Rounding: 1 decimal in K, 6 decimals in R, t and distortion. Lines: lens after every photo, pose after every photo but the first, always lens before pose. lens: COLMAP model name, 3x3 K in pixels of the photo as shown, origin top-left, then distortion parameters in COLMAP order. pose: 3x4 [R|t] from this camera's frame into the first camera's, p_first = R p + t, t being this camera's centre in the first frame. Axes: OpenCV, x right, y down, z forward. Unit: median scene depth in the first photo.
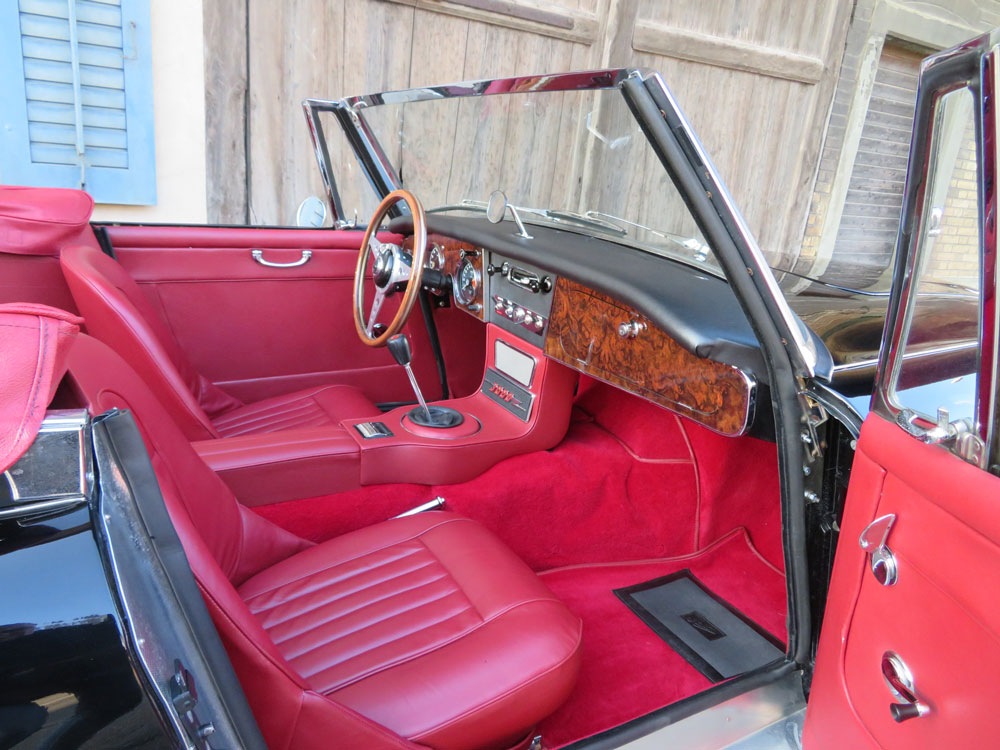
lens RADIAL K [[711.9, 0, 493.6], [0, 711.9, 378.1], [0, 0, 1]] dist [-0.001434, -0.000323]
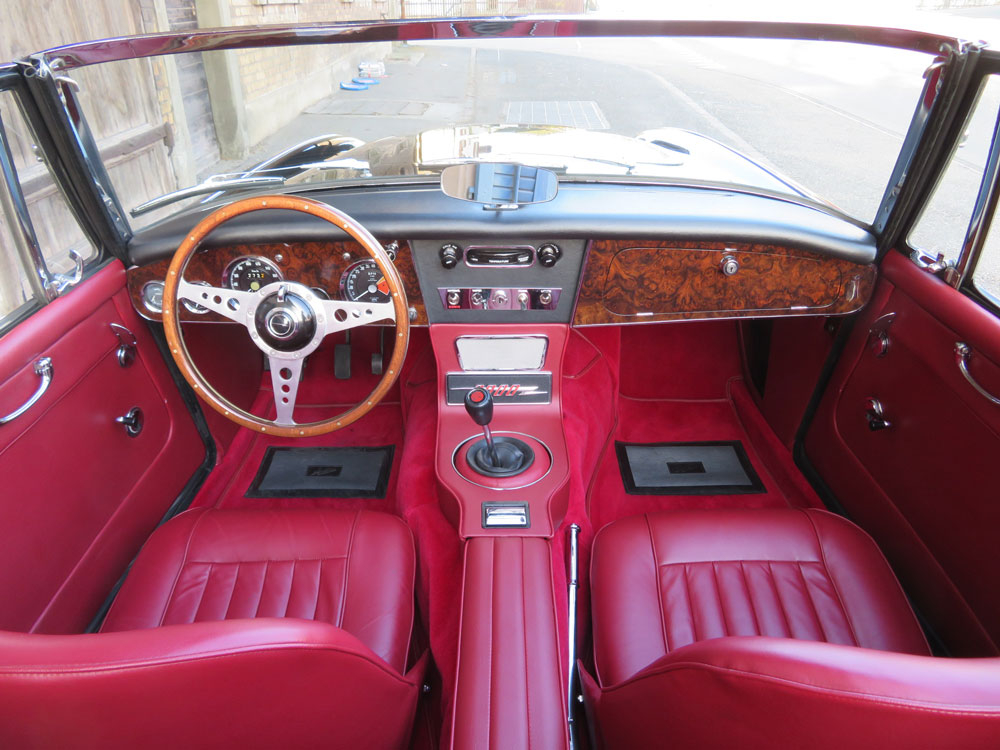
lens RADIAL K [[710.6, 0, 496.3], [0, 710.6, 376.0], [0, 0, 1]] dist [-0.008886, 0.007254]
pose [[0.478737, -0.497683, 0.723272, -0.570234], [0.316036, 0.866275, 0.386898, -0.310295], [-0.819104, 0.043357, 0.572003, 0.492742]]
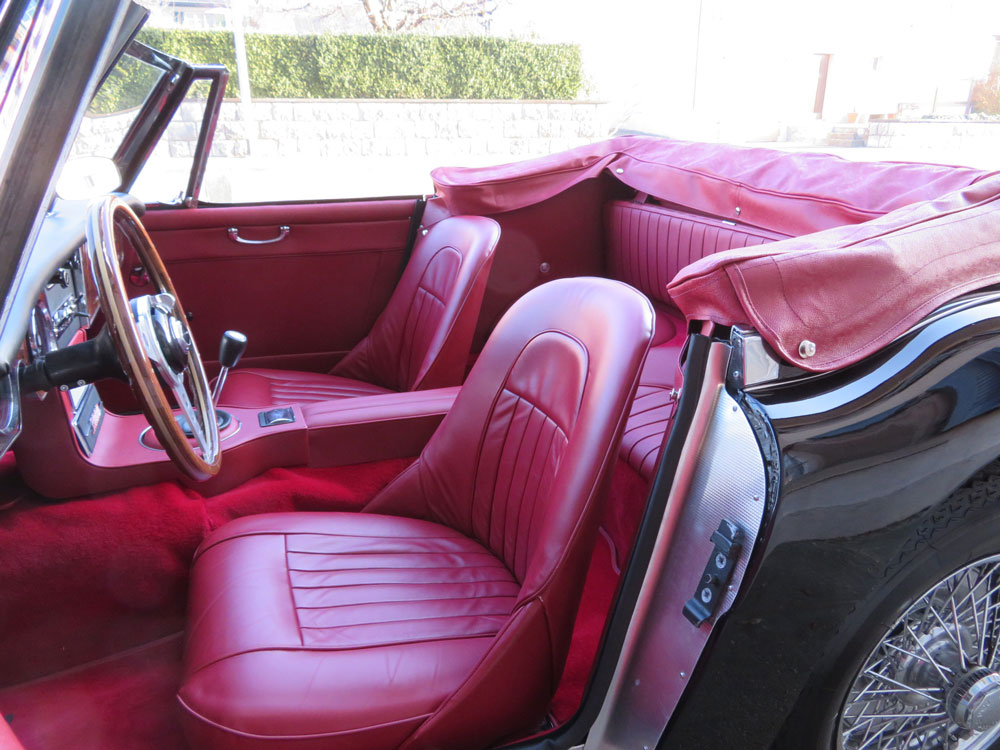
lens RADIAL K [[710.6, 0, 496.3], [0, 710.6, 376.0], [0, 0, 1]] dist [-0.008886, 0.007254]
pose [[-0.985092, -0.132562, 0.109641, -0.483453], [-0.035734, 0.781120, 0.623358, -0.497936], [-0.168276, 0.610147, -0.774212, 1.440872]]
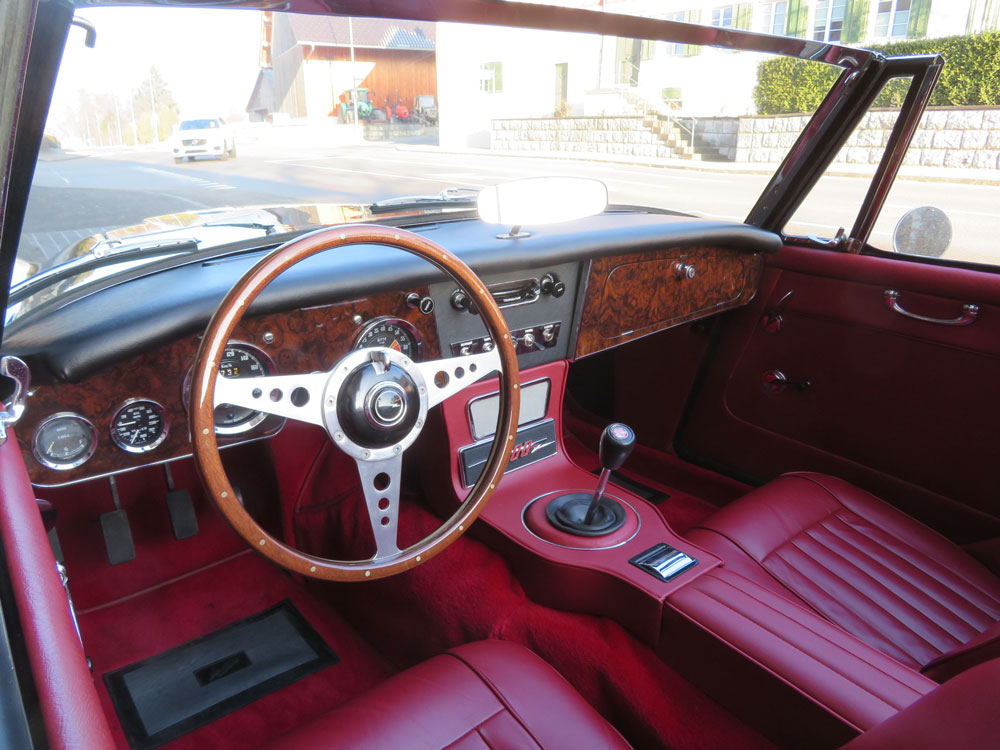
lens RADIAL K [[710.6, 0, 496.3], [0, 710.6, 376.0], [0, 0, 1]] dist [-0.008886, 0.007254]
pose [[-0.171188, -0.410482, 0.895656, -0.576841], [0.288326, 0.848405, 0.443934, -0.357719], [-0.942106, 0.334237, -0.026884, 0.967127]]
